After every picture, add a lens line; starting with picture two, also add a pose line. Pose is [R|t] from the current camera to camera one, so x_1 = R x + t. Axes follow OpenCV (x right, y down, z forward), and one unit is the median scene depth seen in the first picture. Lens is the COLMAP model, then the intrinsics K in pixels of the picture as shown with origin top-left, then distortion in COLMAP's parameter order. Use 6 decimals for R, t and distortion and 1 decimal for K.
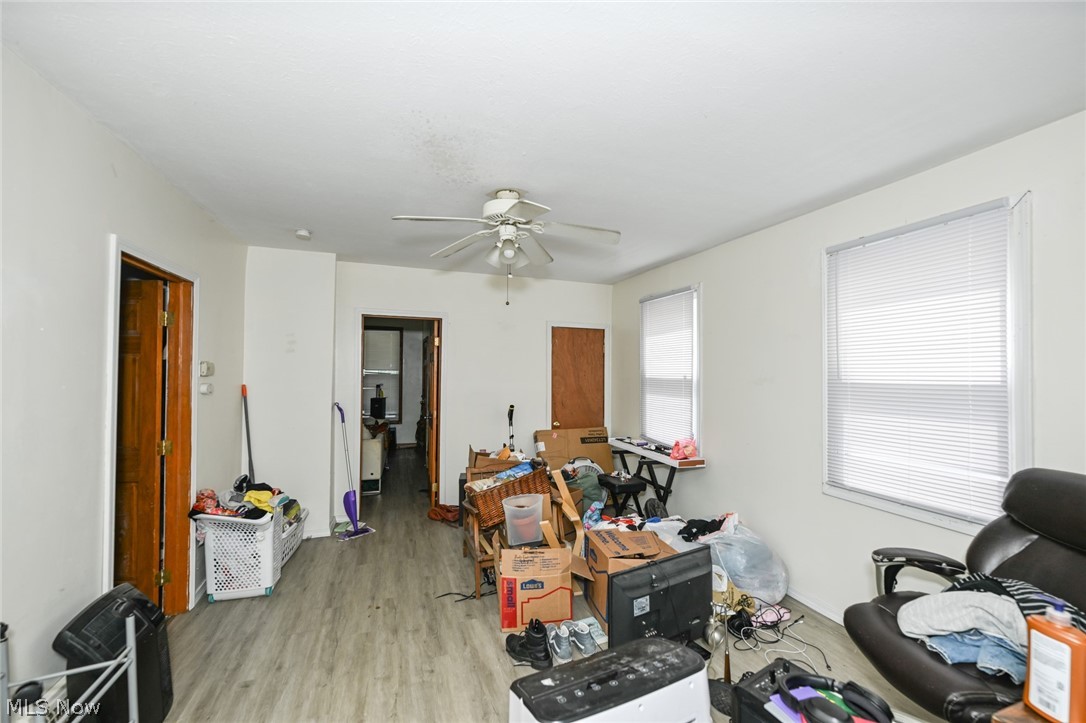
lens RADIAL K [[436.4, 0, 534.6], [0, 436.4, 364.4], [0, 0, 1]] dist [0.000303, 0.000137]
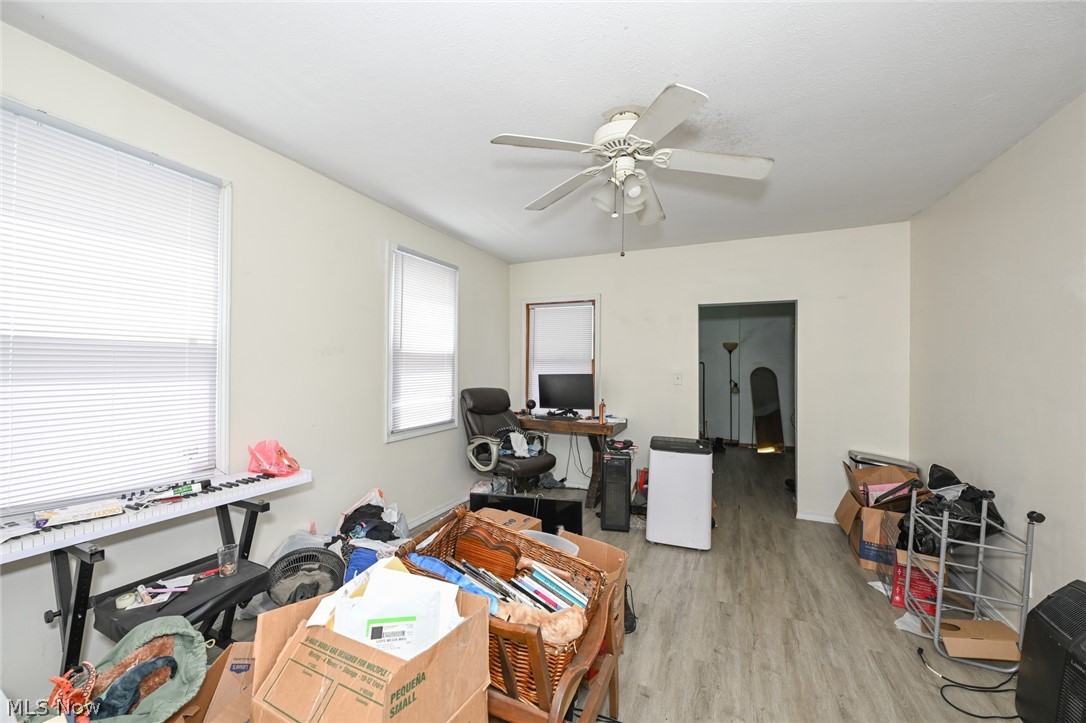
lens RADIAL K [[436.4, 0, 534.6], [0, 436.4, 364.4], [0, 0, 1]] dist [0.000303, 0.000137]
pose [[-0.739153, -0.013113, 0.673410, -0.519514], [-0.030491, 0.999437, -0.014006, 0.085371], [-0.672847, -0.030886, -0.739136, 1.794778]]
